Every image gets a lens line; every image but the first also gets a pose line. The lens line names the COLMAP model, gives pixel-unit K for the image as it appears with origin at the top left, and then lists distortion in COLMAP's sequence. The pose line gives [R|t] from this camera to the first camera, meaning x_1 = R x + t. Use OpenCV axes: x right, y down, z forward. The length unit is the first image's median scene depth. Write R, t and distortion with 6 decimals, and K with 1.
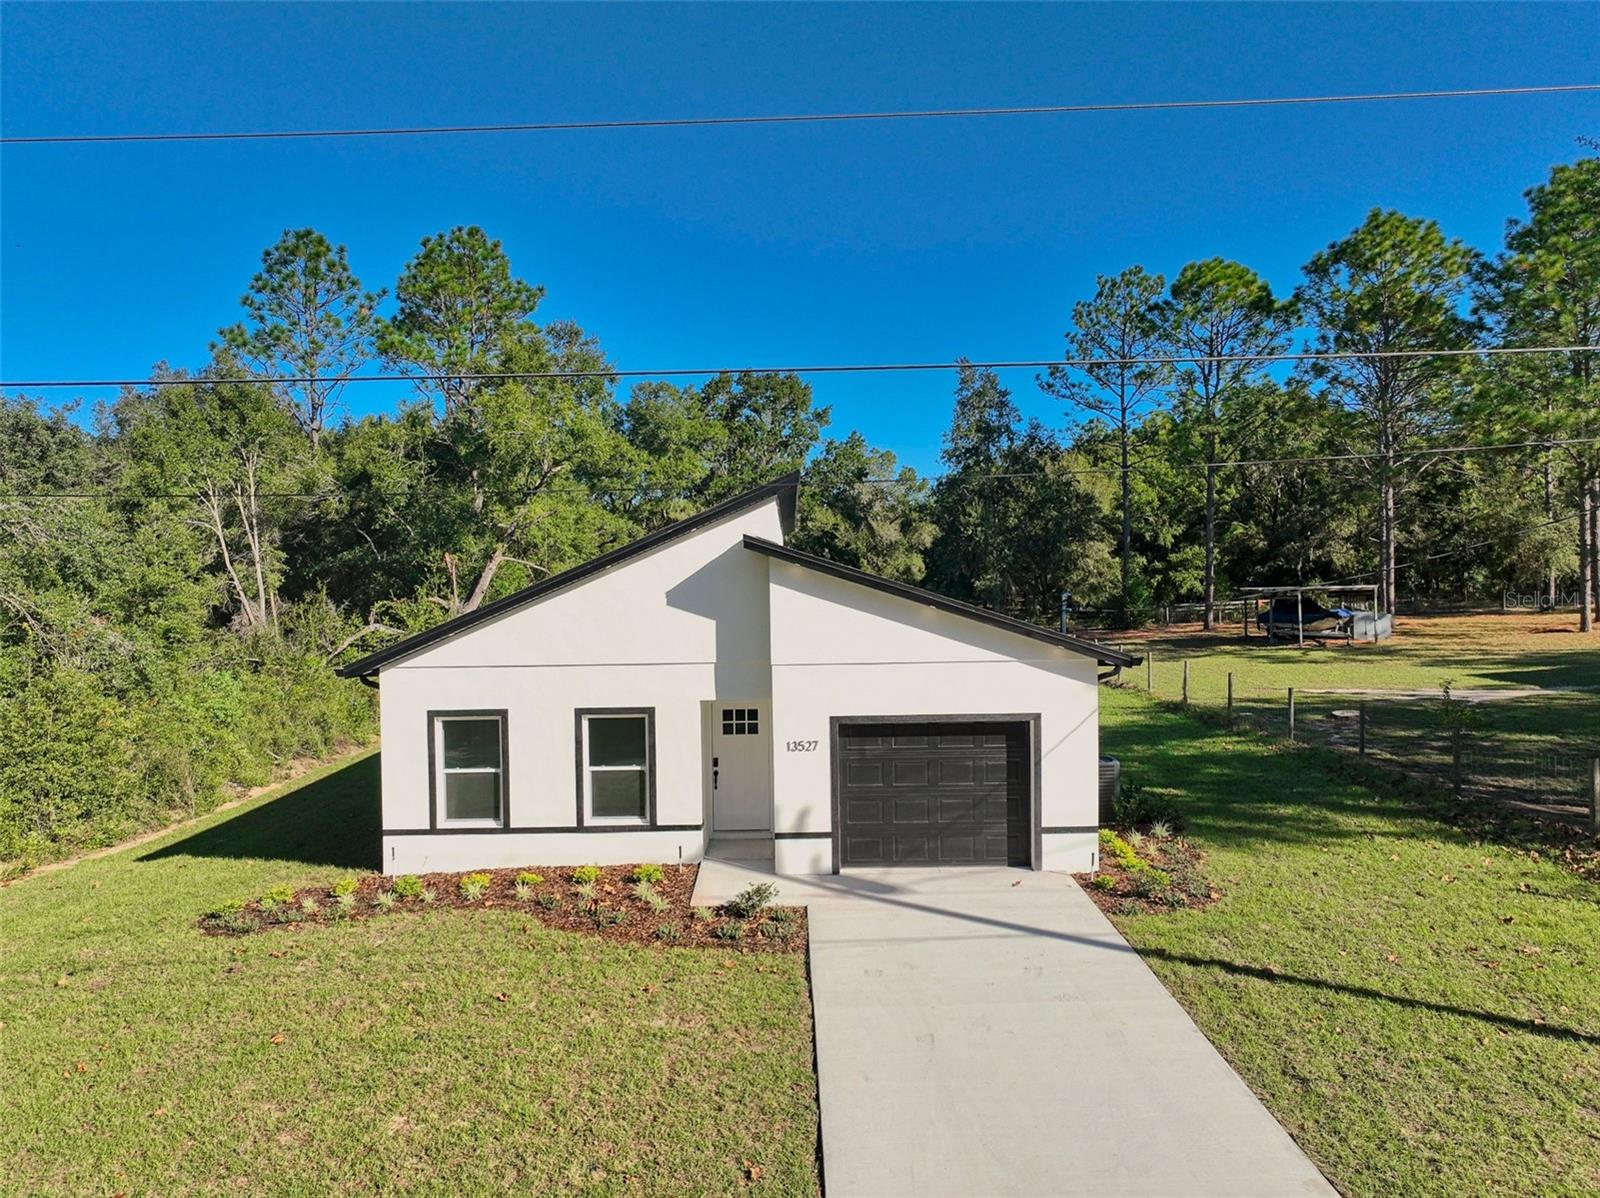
lens RADIAL K [[1122.9, 0, 796.8], [0, 1122.9, 592.1], [0, 0, 1]] dist [0.000256, 0.015038]
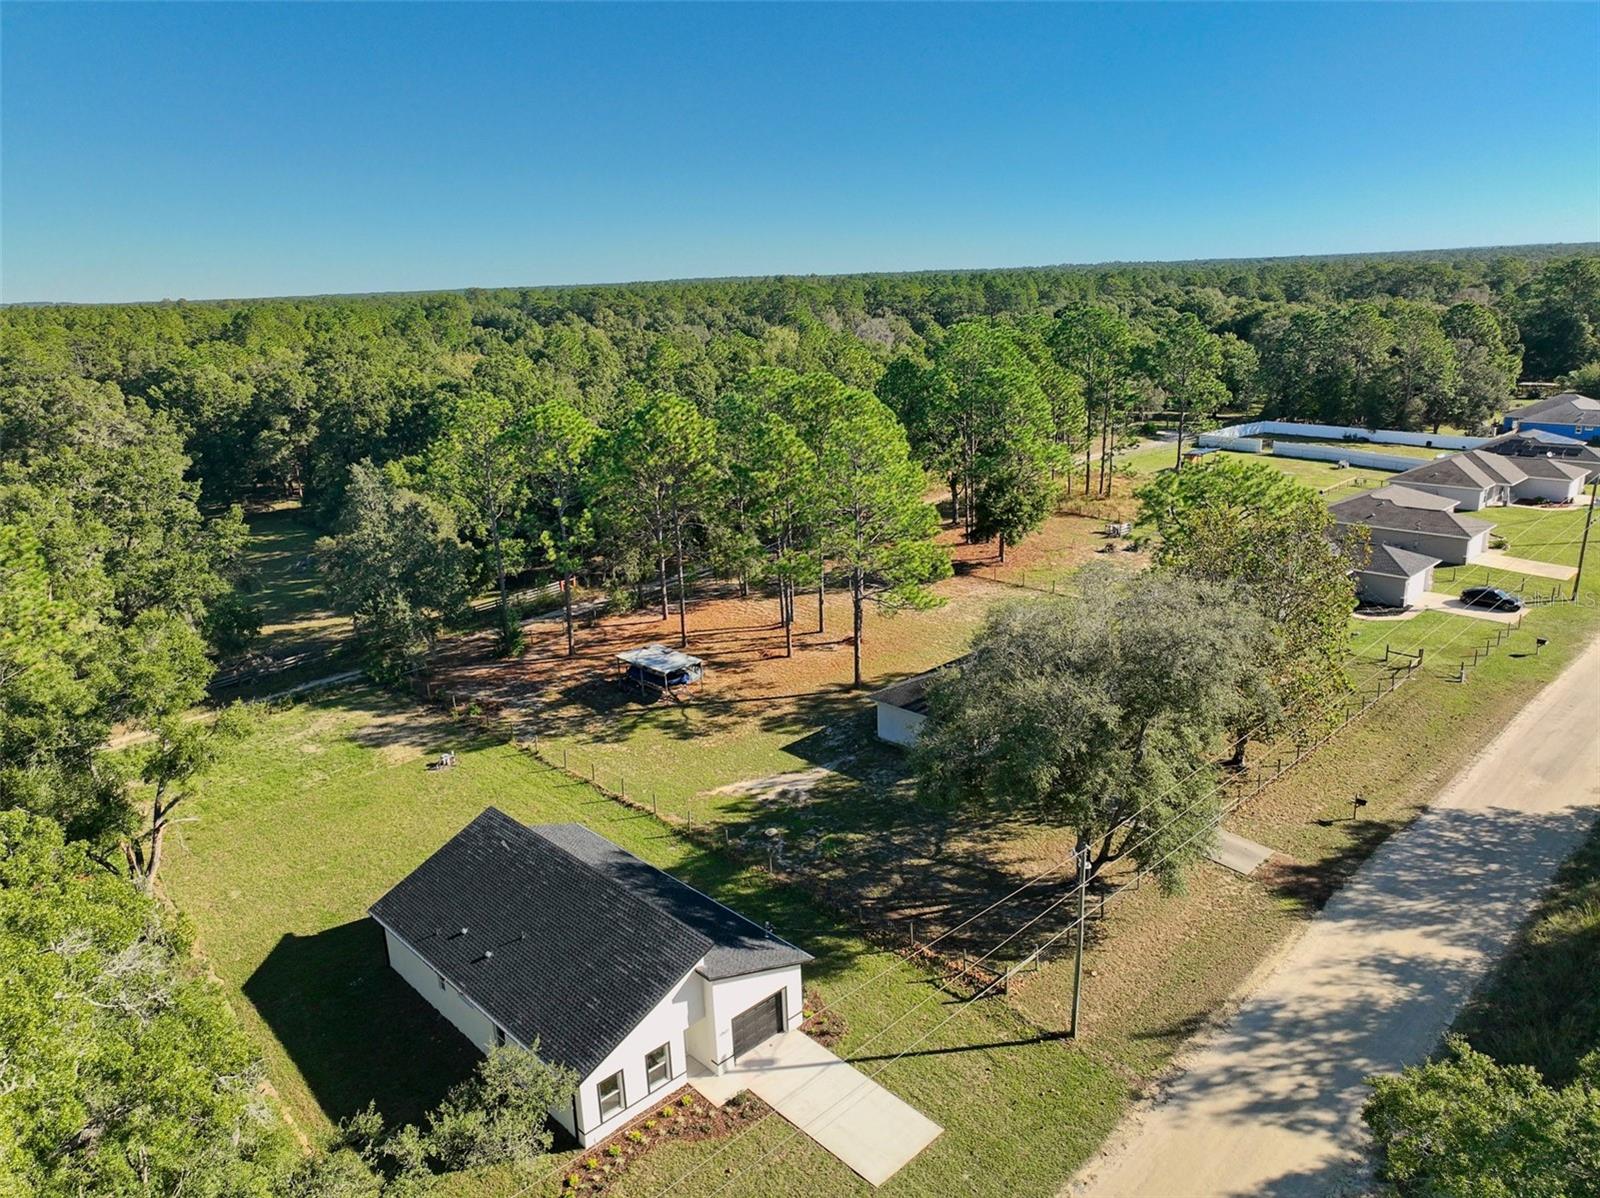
lens RADIAL K [[1122.9, 0, 796.8], [0, 1122.9, 592.8], [0, 0, 1]] dist [0.000256, 0.015038]
pose [[0.726844, -0.198175, 0.657590, -1.416470], [0.037347, 0.967454, 0.250277, -1.537215], [-0.685786, -0.157354, 0.710589, -0.886138]]
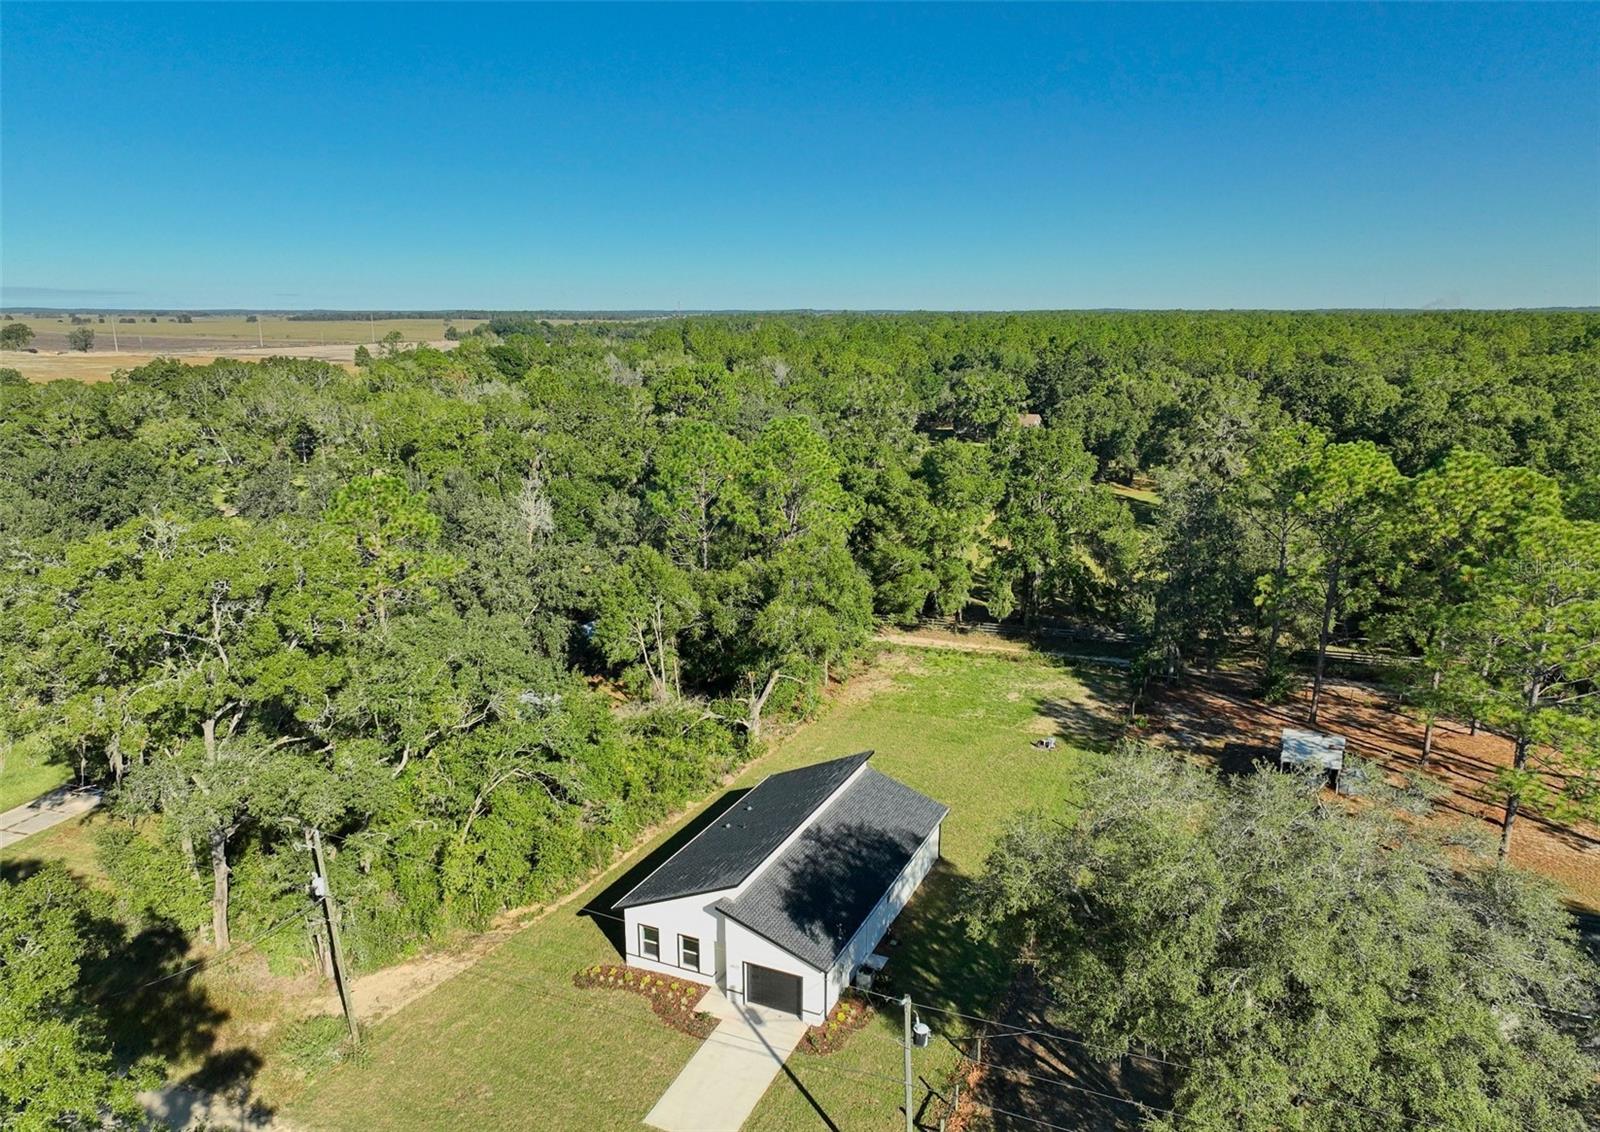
lens RADIAL K [[1122.2, 0, 799.0], [0, 1122.2, 591.4], [0, 0, 1]] dist [-0.003375, 0.016813]
pose [[0.908383, 0.117687, -0.401236, 1.264745], [-0.021546, 0.971474, 0.236164, -1.578939], [0.417584, -0.205883, 0.885006, -1.449173]]
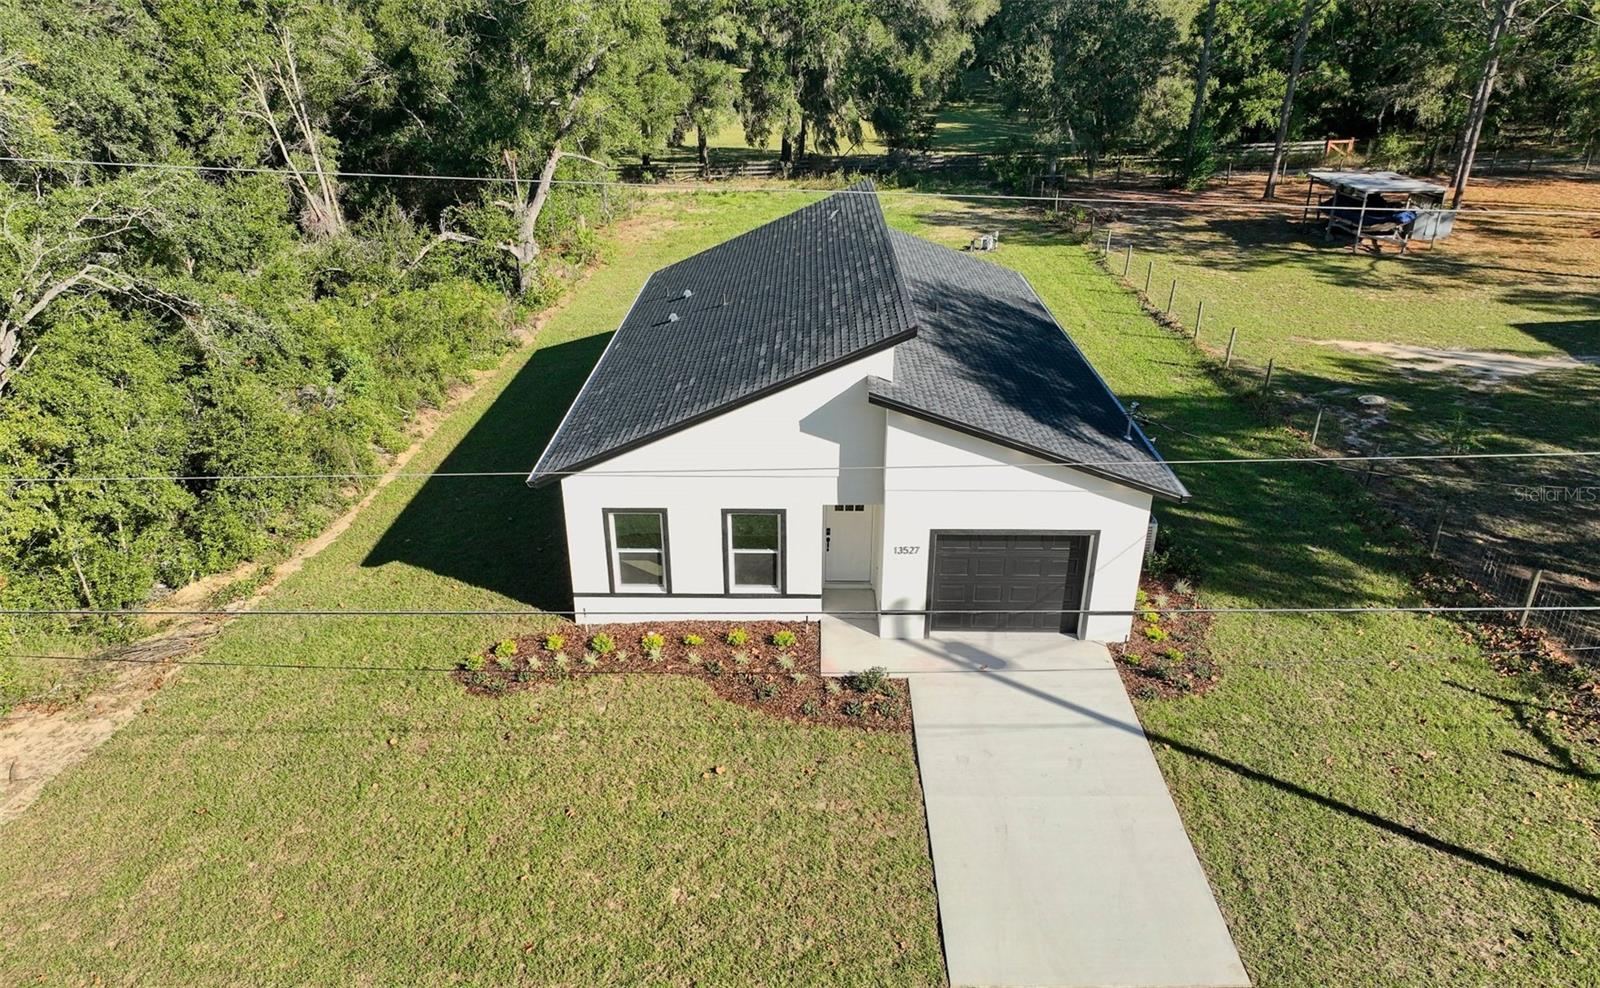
lens RADIAL K [[1129.0, 0, 798.5], [0, 1129.0, 588.5], [0, 0, 1]] dist [0.002138, 0.012169]
pose [[0.999725, 0.021446, -0.009464, -0.099326], [-0.014927, 0.893700, 0.448417, -0.373461], [0.018075, -0.448153, 0.893774, -0.143745]]
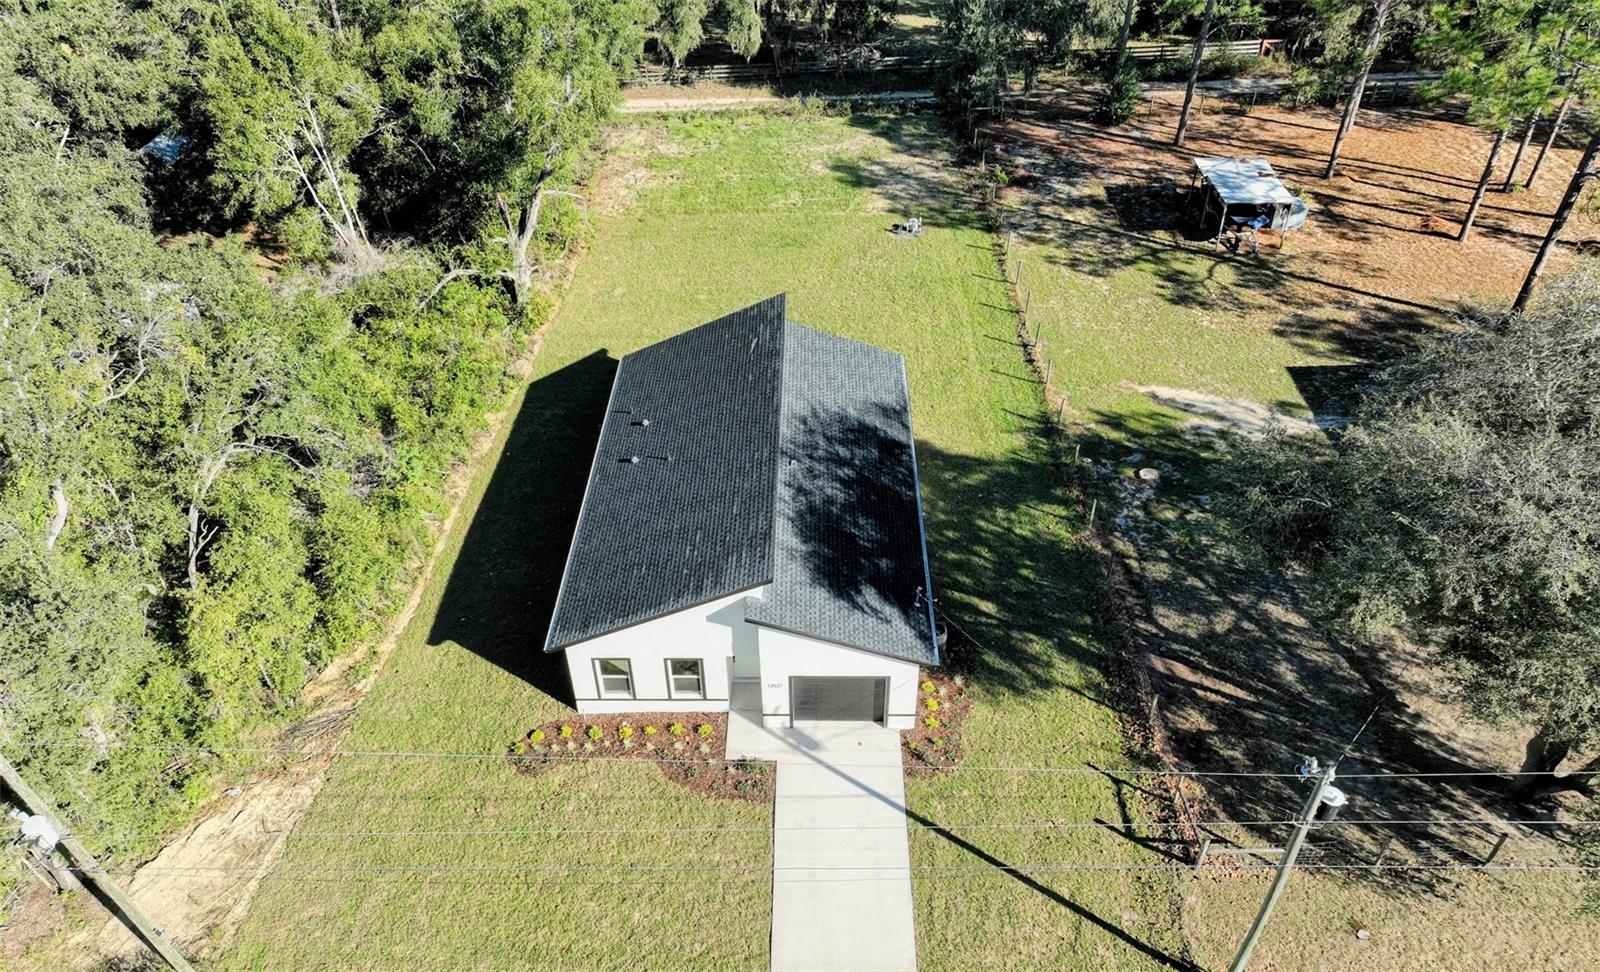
lens RADIAL K [[1123.3, 0, 799.5], [0, 1123.3, 593.2], [0, 0, 1]] dist [-0.001355, 0.015989]
pose [[0.999837, 0.015829, -0.008634, 0.062147], [-0.006516, 0.763683, 0.645559, -1.286070], [0.016812, -0.645397, 0.763662, -0.459702]]
